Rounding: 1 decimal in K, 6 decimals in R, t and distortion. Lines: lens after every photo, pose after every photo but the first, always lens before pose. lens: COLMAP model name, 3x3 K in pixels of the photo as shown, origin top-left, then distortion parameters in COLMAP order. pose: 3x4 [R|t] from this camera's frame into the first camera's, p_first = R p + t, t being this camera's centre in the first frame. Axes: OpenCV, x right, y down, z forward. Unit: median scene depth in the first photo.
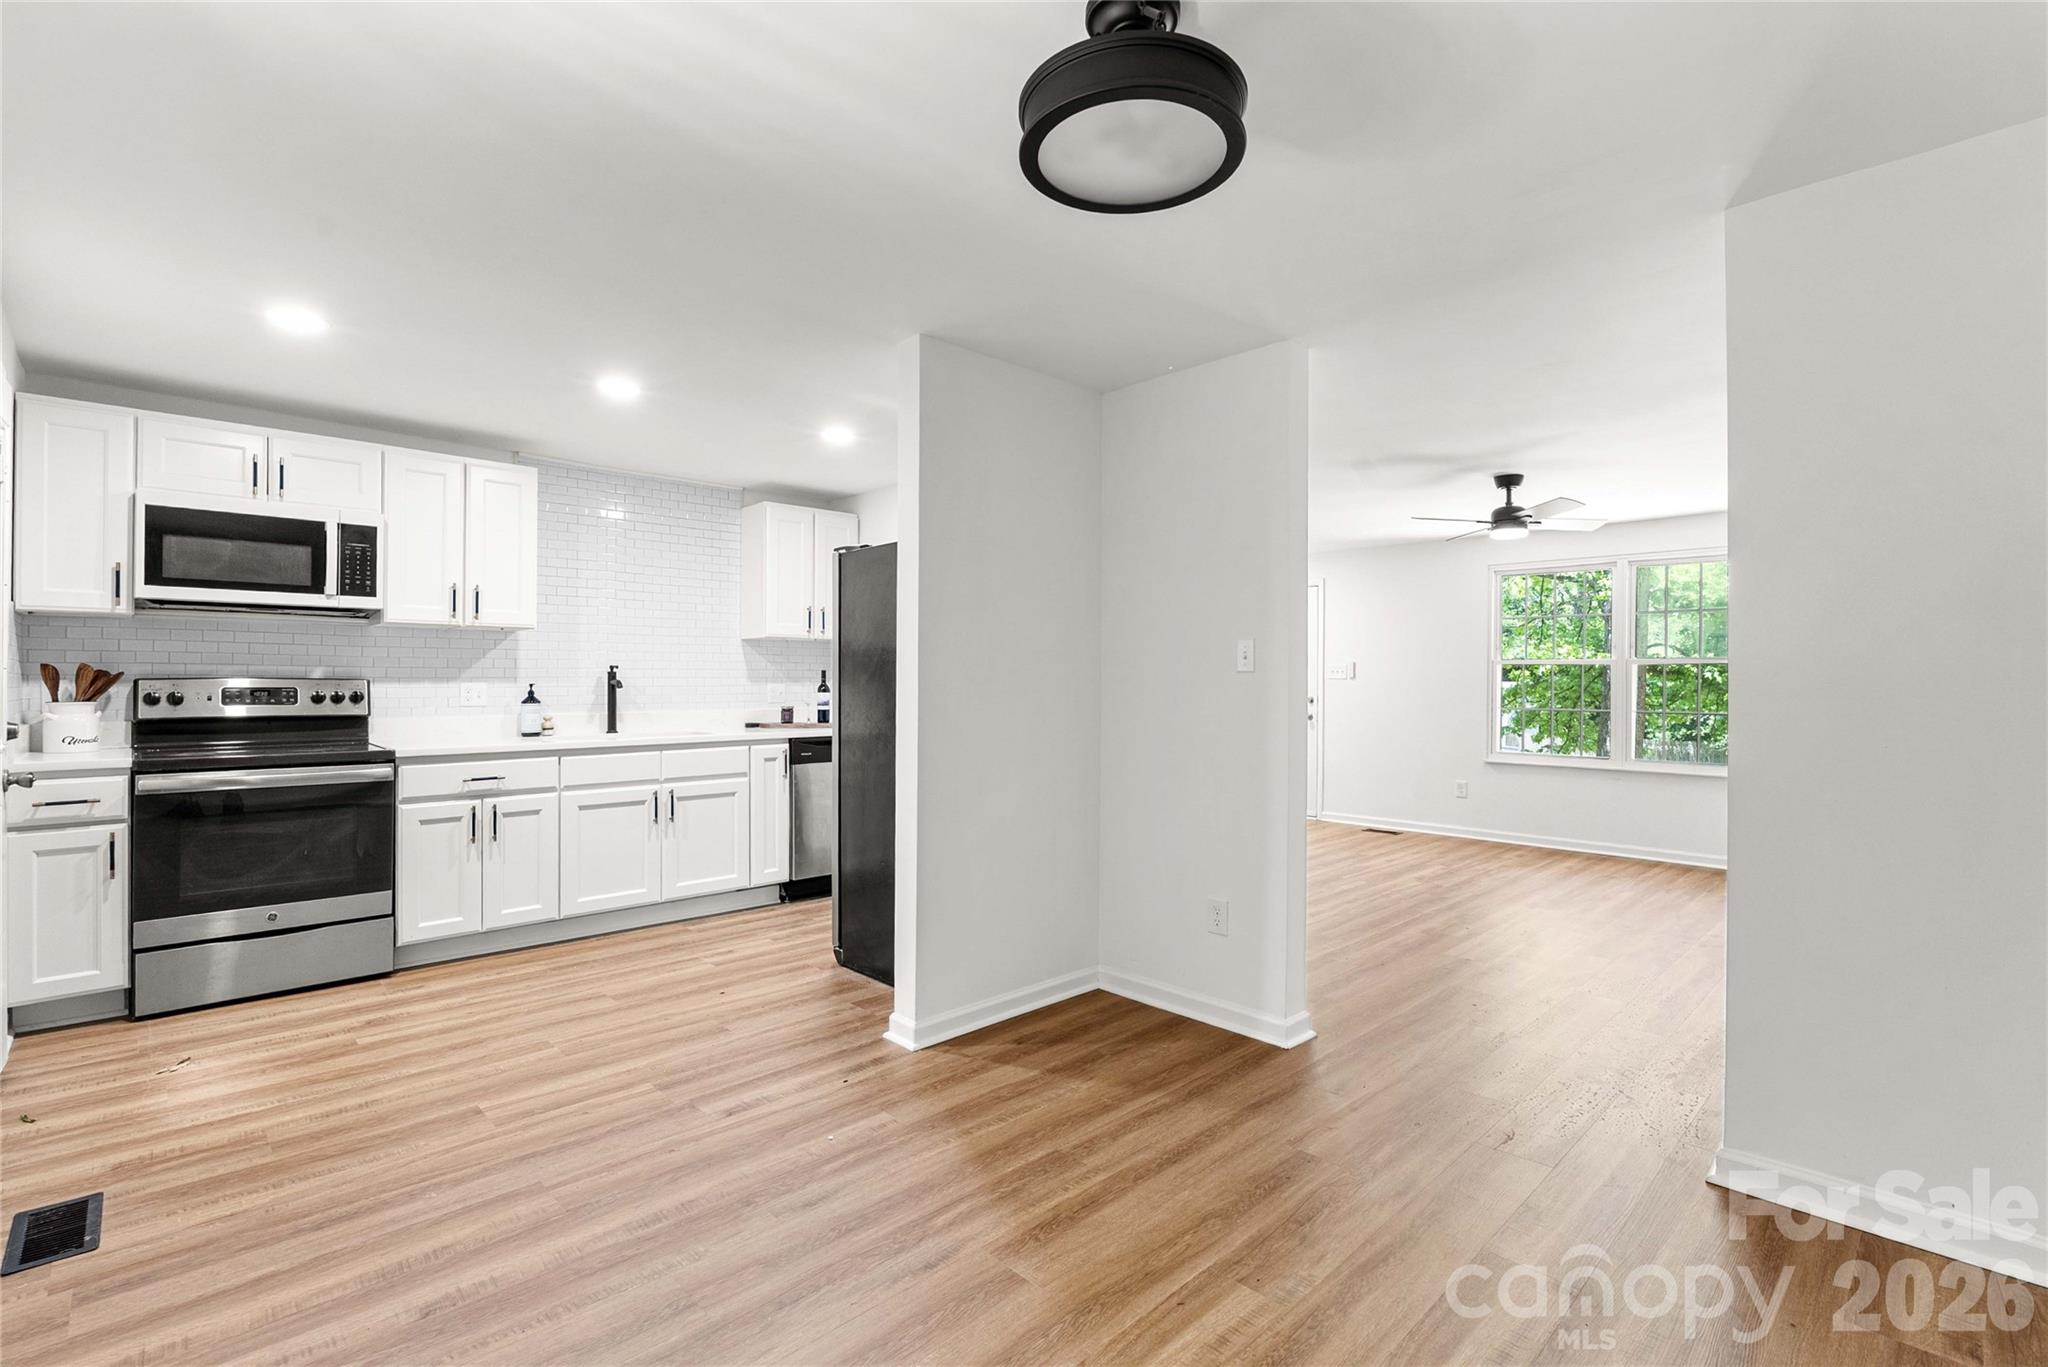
lens RADIAL K [[921.6, 0, 1030.2], [0, 921.6, 647.6], [0, 0, 1]] dist [-0.009165, 0.000189]
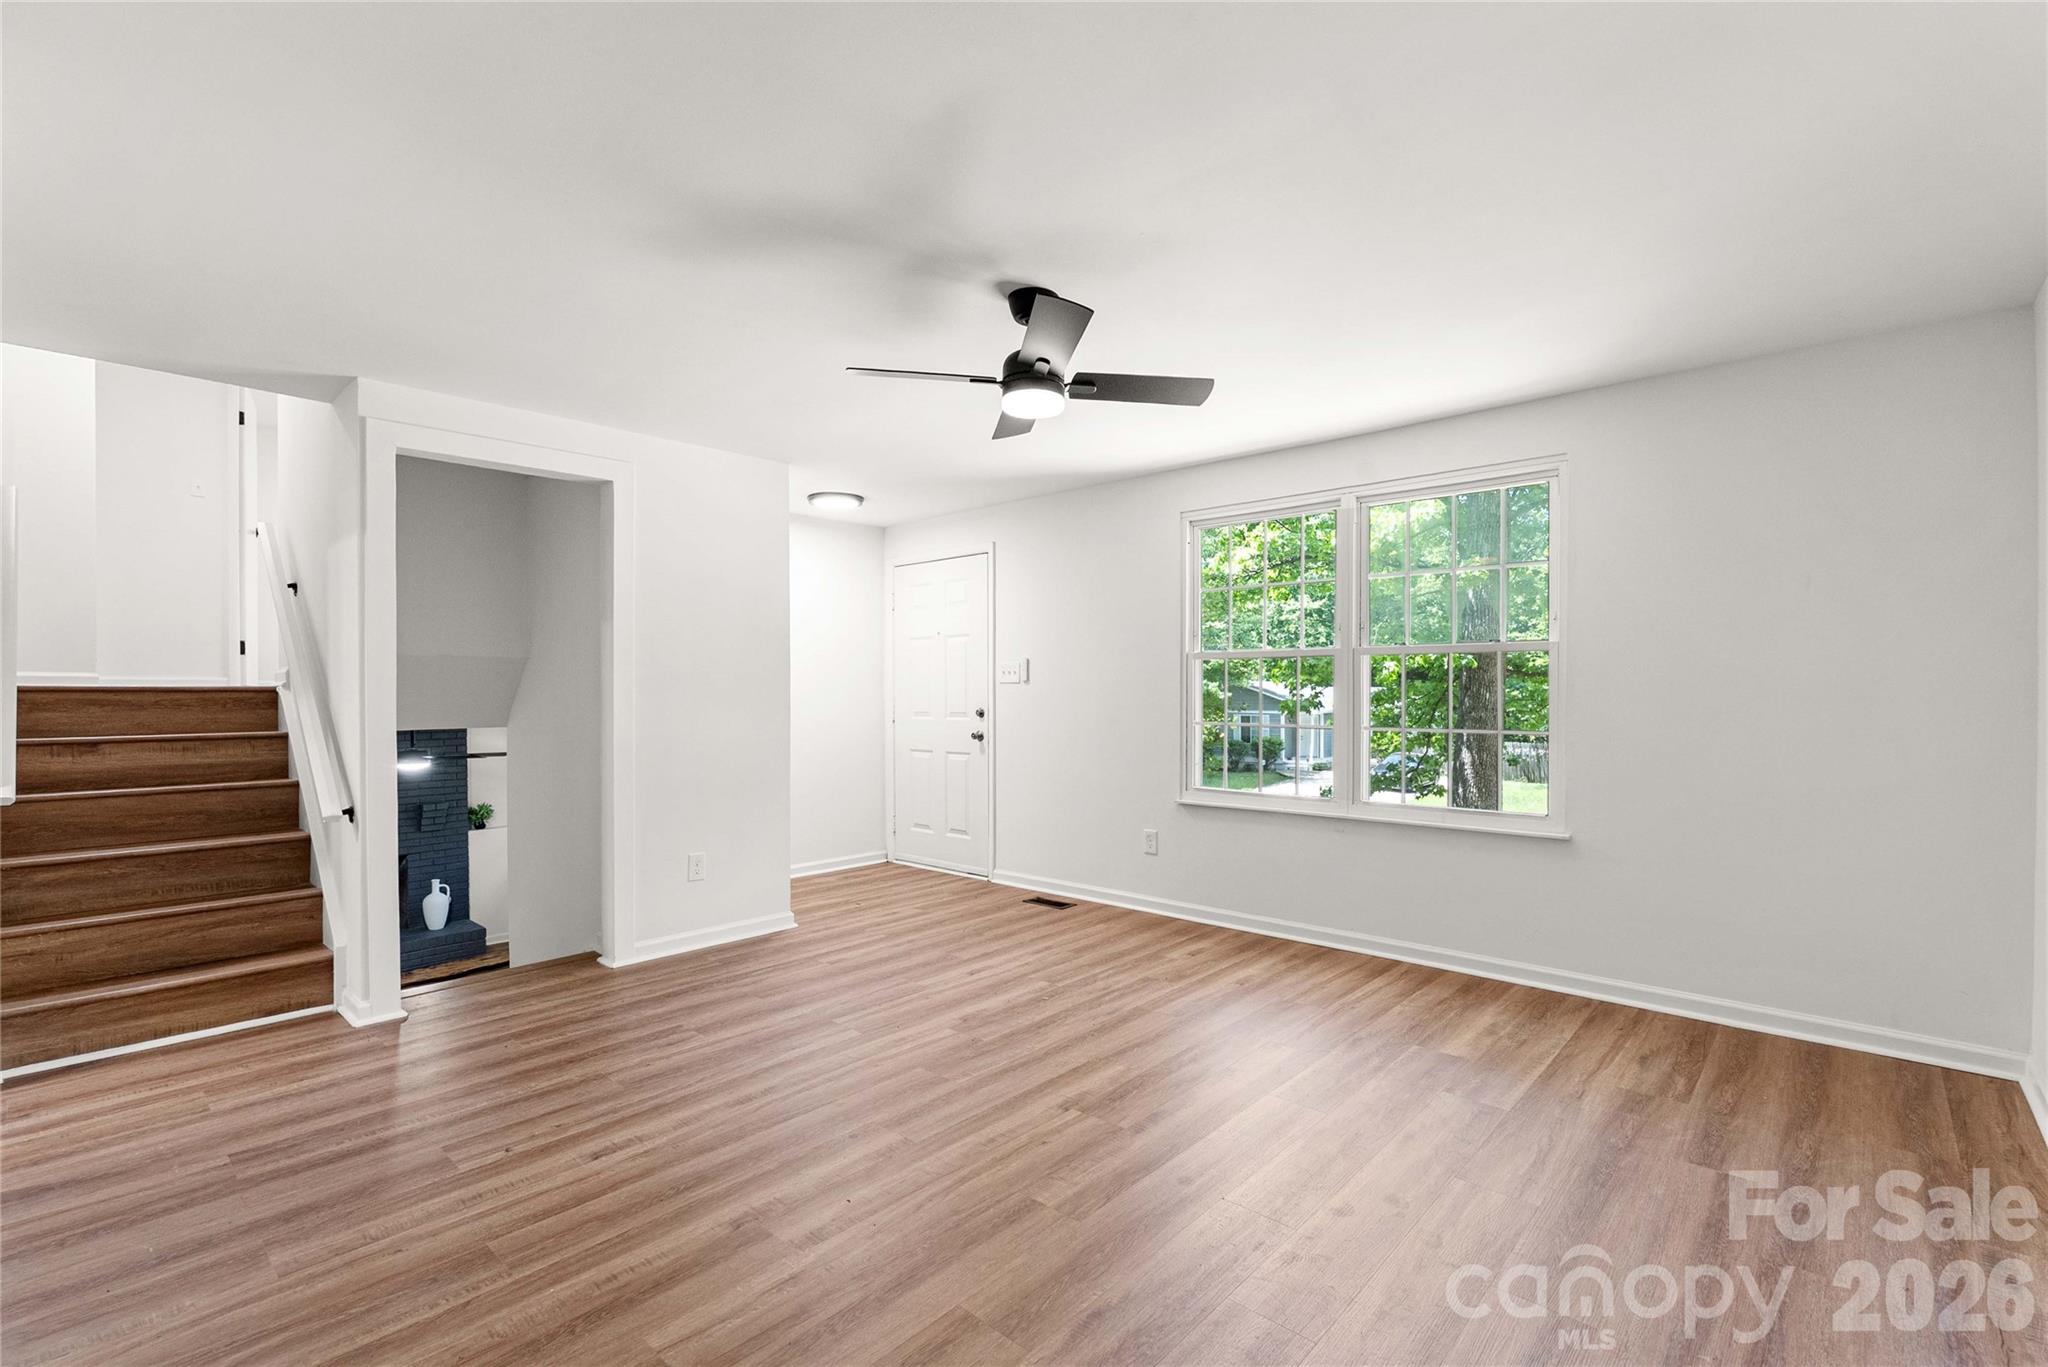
lens RADIAL K [[922.4, 0, 1024.0], [0, 922.4, 683.5], [0, 0, 1]] dist [-0.003206, -0.000218]
pose [[0.997813, -0.010082, 0.065322, 0.364896], [0.008200, 0.999546, 0.029002, 0.016685], [-0.065585, -0.028403, 0.997443, 0.356479]]
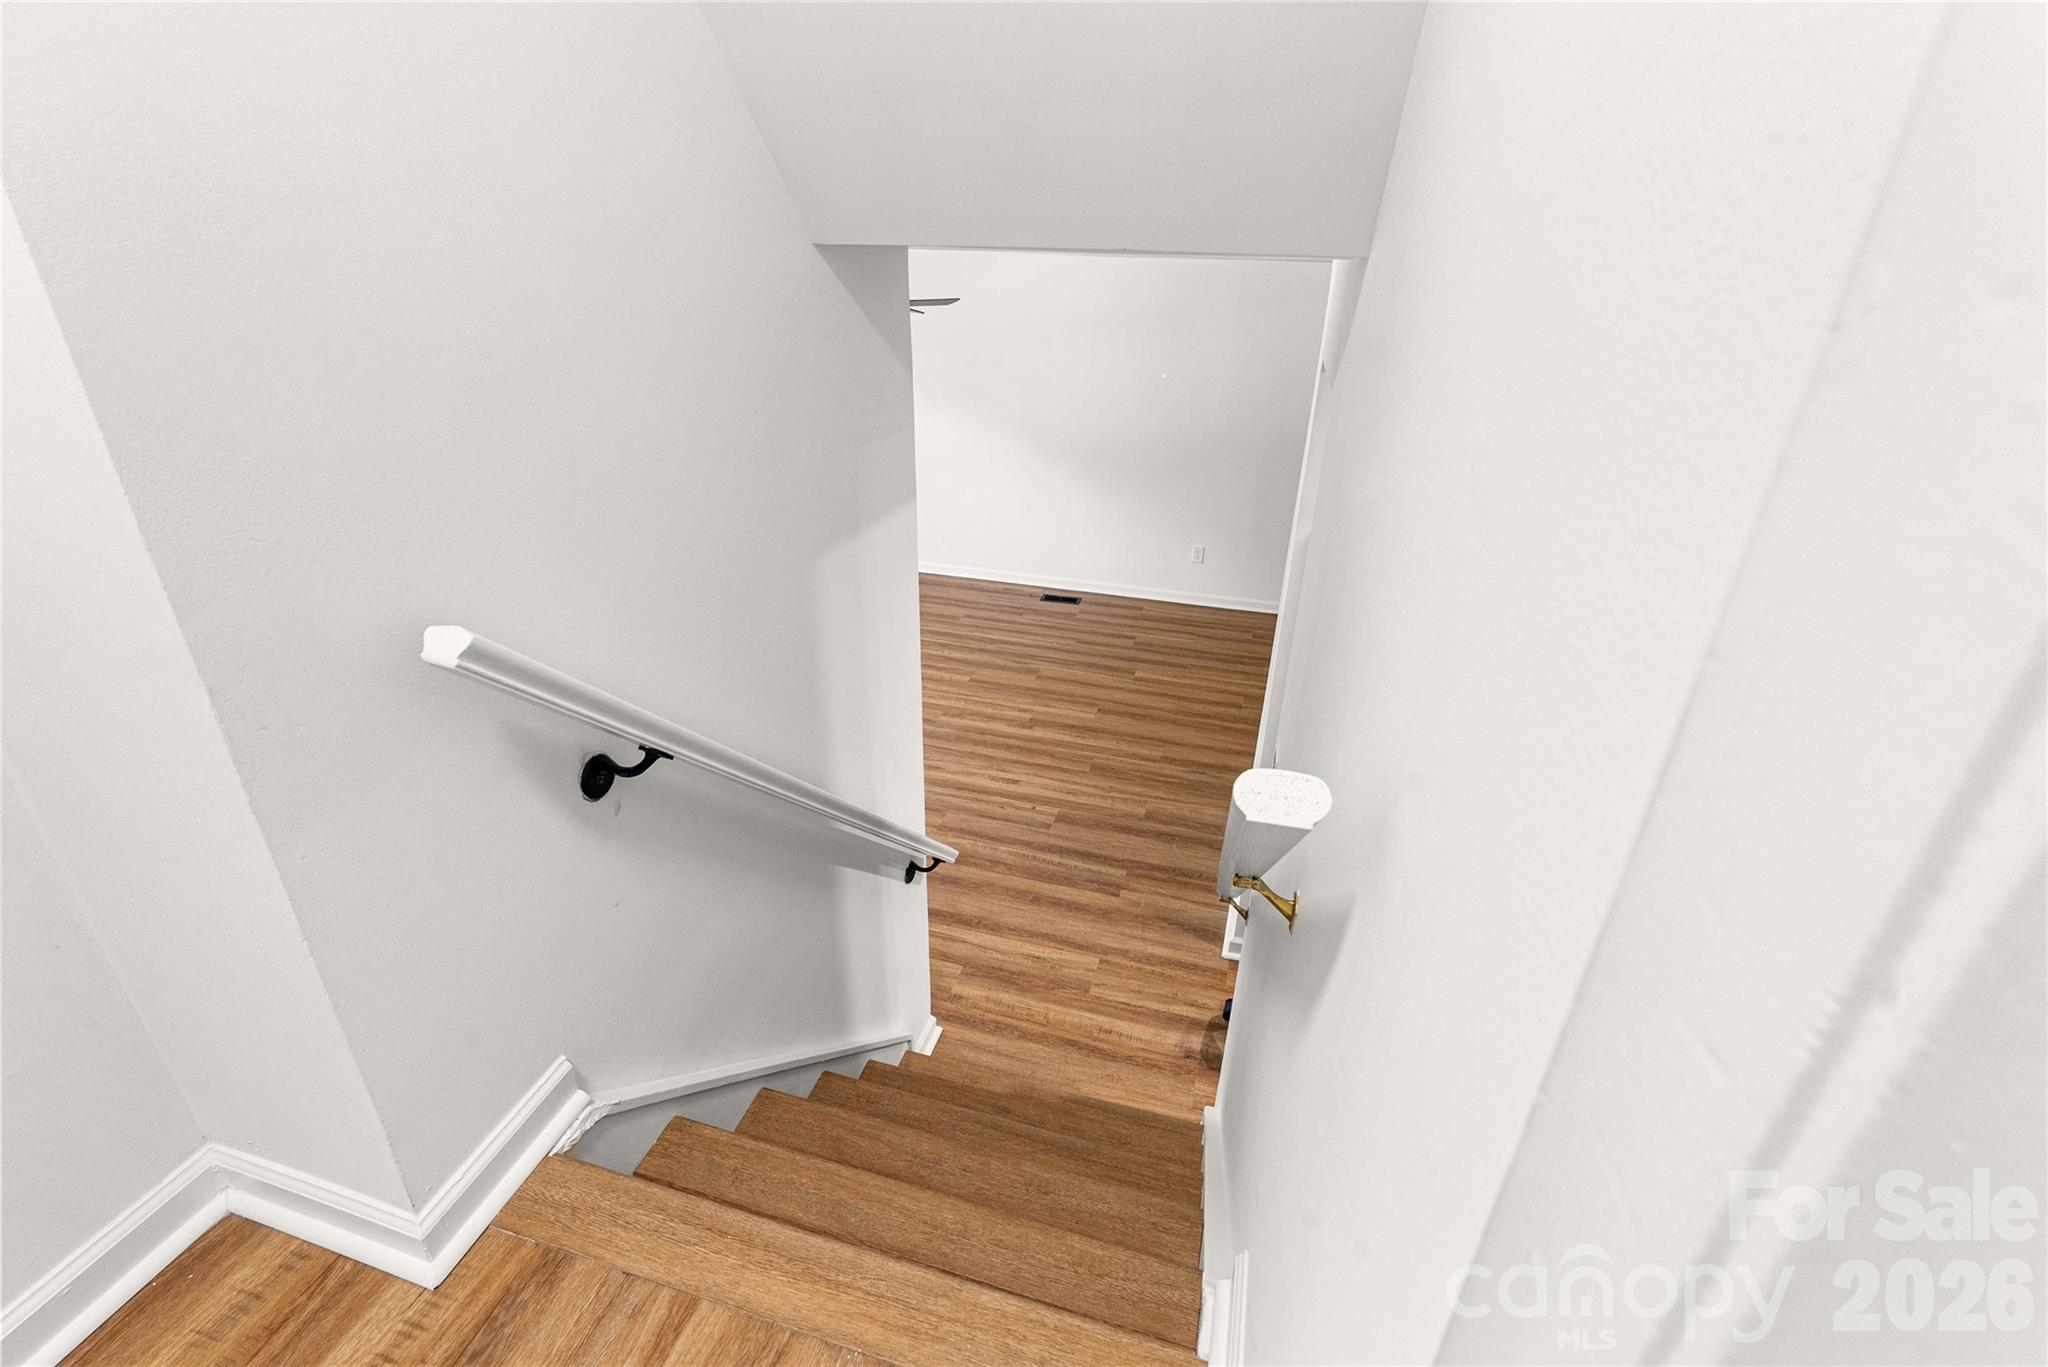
lens RADIAL K [[894.7, 0, 1024.0], [0, 894.7, 683.5], [0, 0, 1]] dist [-0.000716, 0.000096]
pose [[-0.507492, -0.385780, 0.770471, -0.274908], [-0.050712, 0.905997, 0.420235, -0.137577], [-0.860163, 0.174194, -0.479350, 1.029668]]
